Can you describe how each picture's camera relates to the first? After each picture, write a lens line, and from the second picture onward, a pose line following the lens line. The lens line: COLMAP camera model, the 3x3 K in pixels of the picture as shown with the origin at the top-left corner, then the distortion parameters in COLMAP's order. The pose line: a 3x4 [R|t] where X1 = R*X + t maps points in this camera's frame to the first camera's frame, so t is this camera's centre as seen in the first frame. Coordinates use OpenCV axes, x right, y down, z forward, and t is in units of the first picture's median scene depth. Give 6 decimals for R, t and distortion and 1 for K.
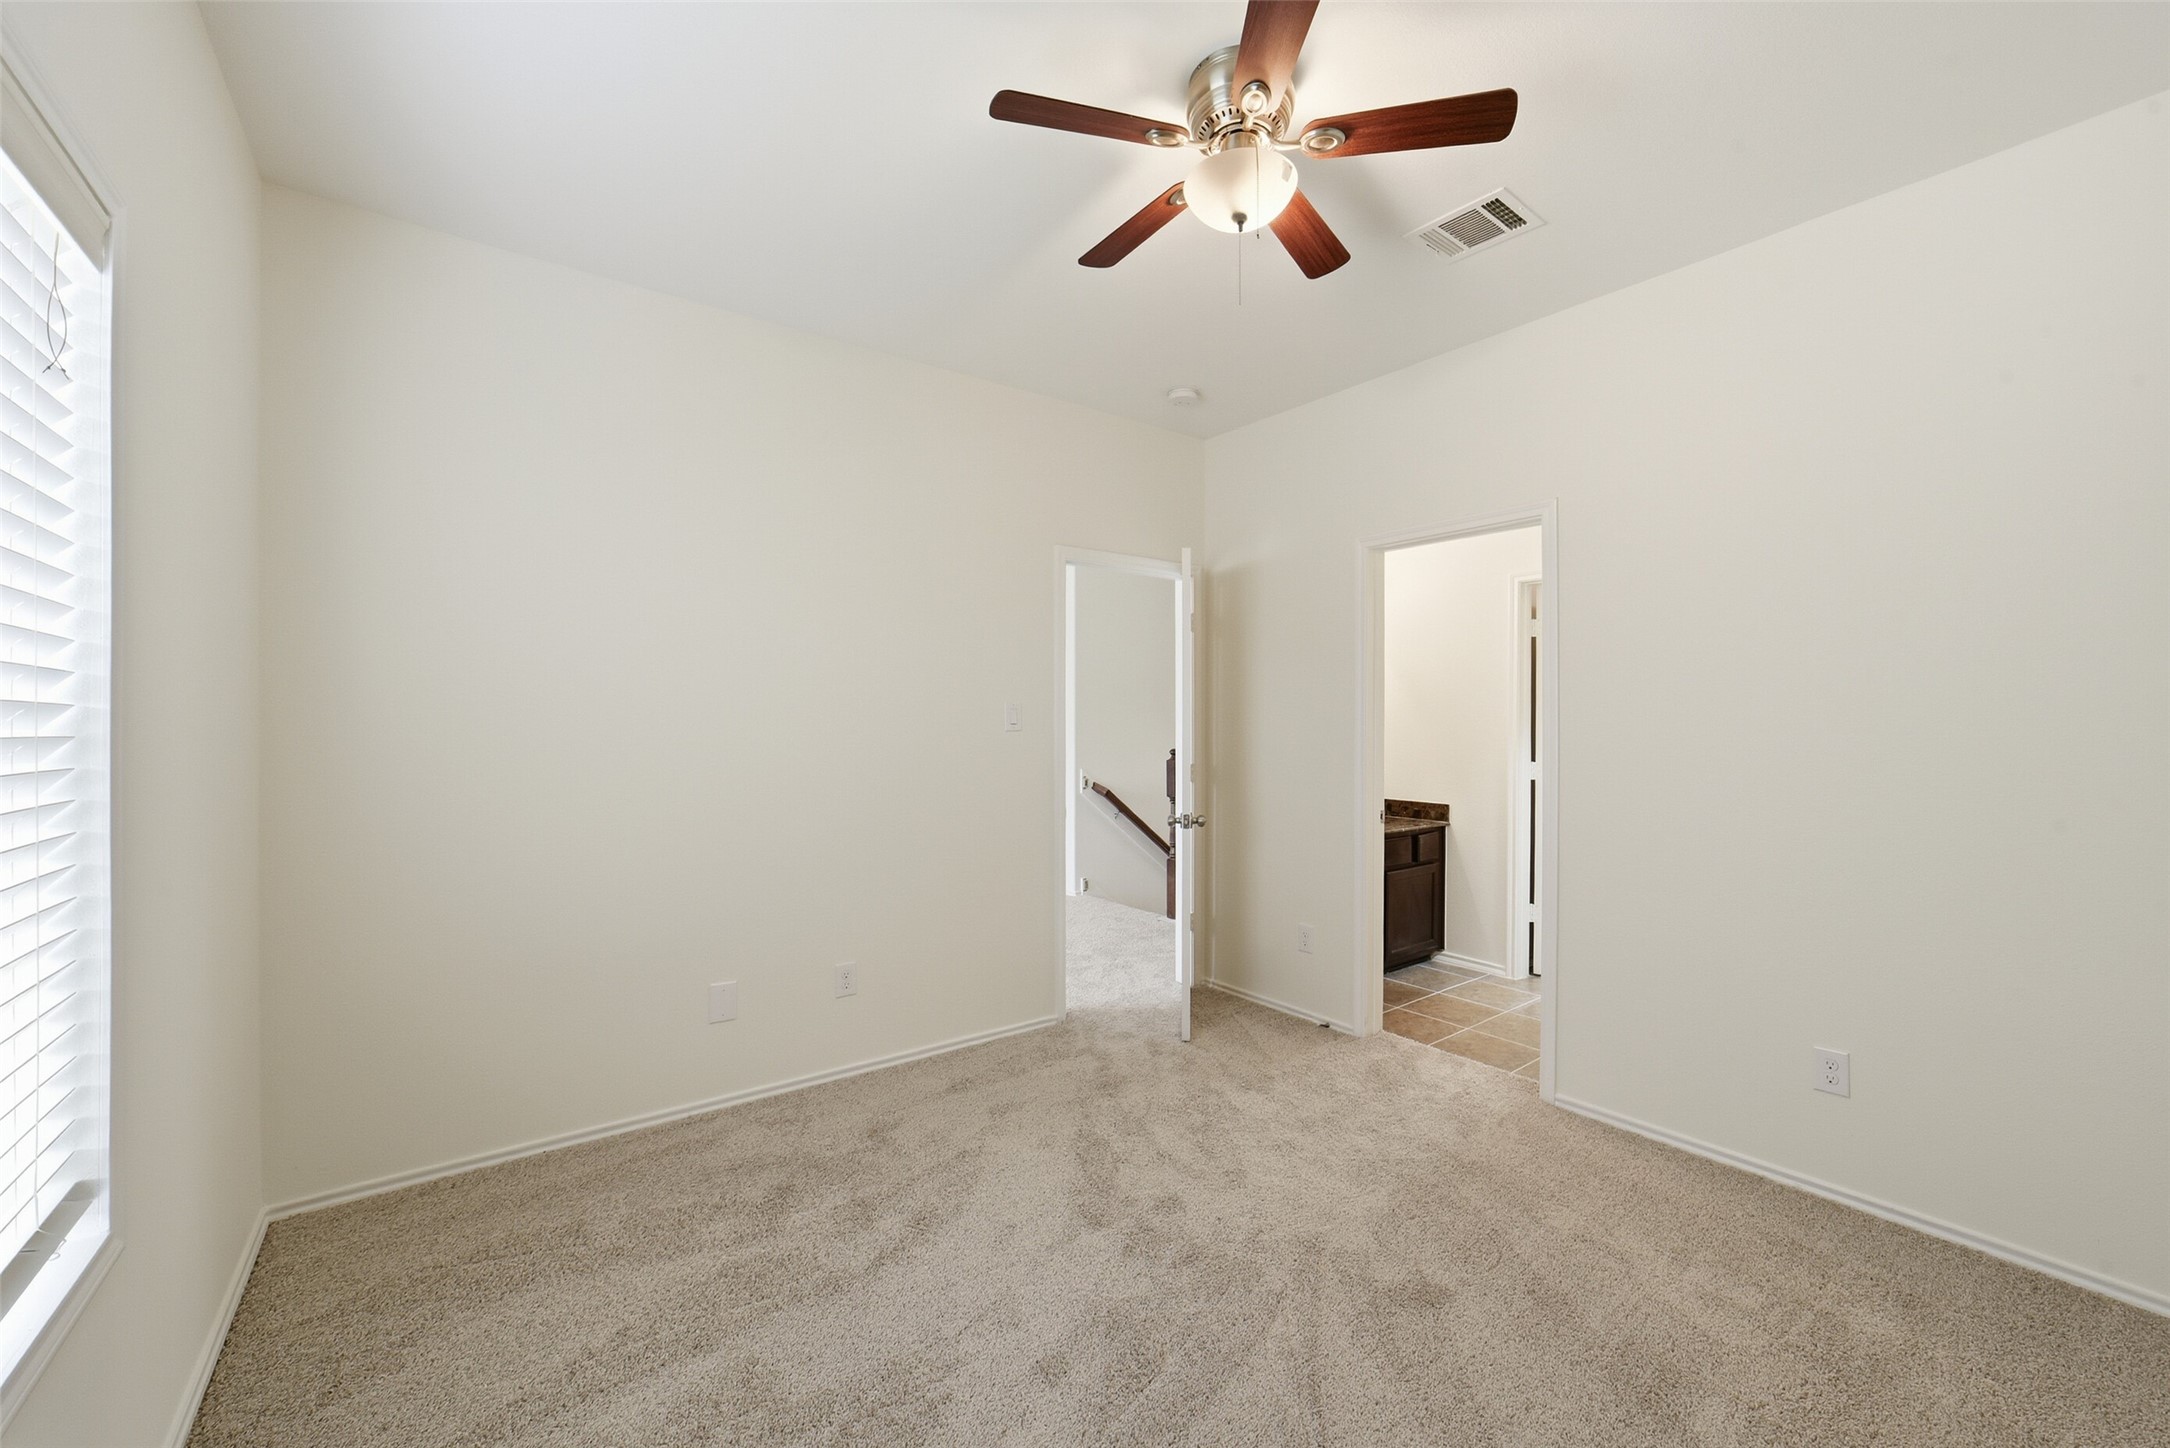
lens RADIAL K [[849.0, 0, 1089.8], [0, 849.0, 719.3], [0, 0, 1]] dist [-0.016185, 0.000471]
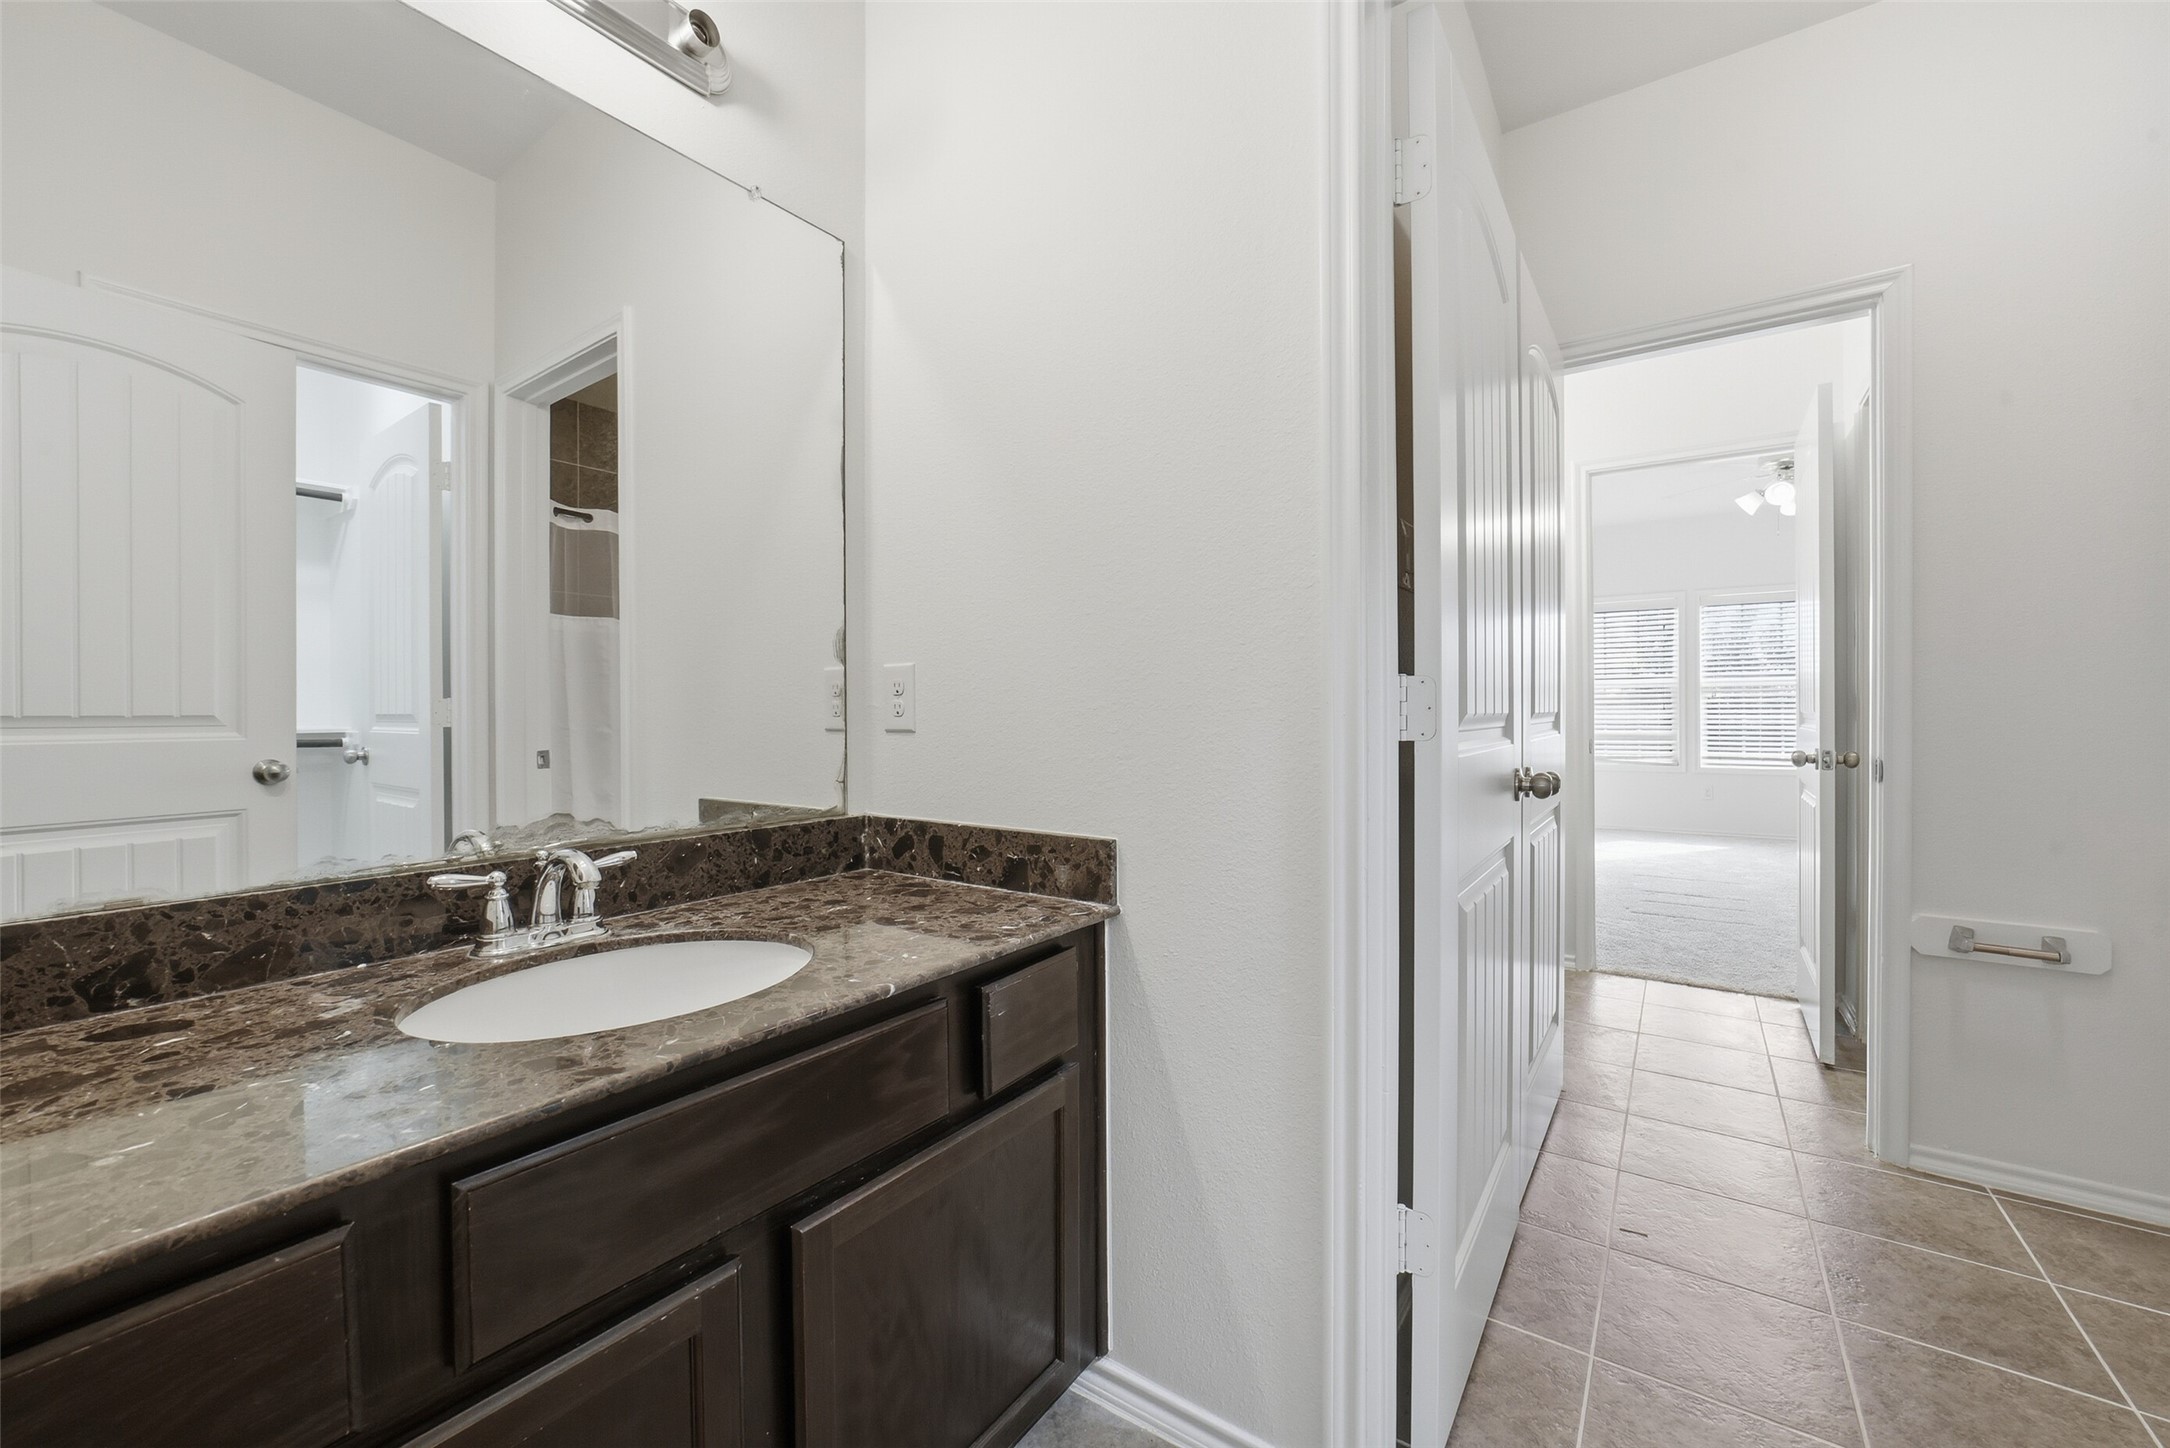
lens RADIAL K [[849.0, 0, 1086.2], [0, 849.0, 722.8], [0, 0, 1]] dist [-0.016185, 0.000471]
pose [[0.951171, -0.004553, 0.308632, 0.335392], [0.003161, 0.999982, 0.005011, 0.063278], [-0.308649, -0.003791, 0.951168, 0.754517]]
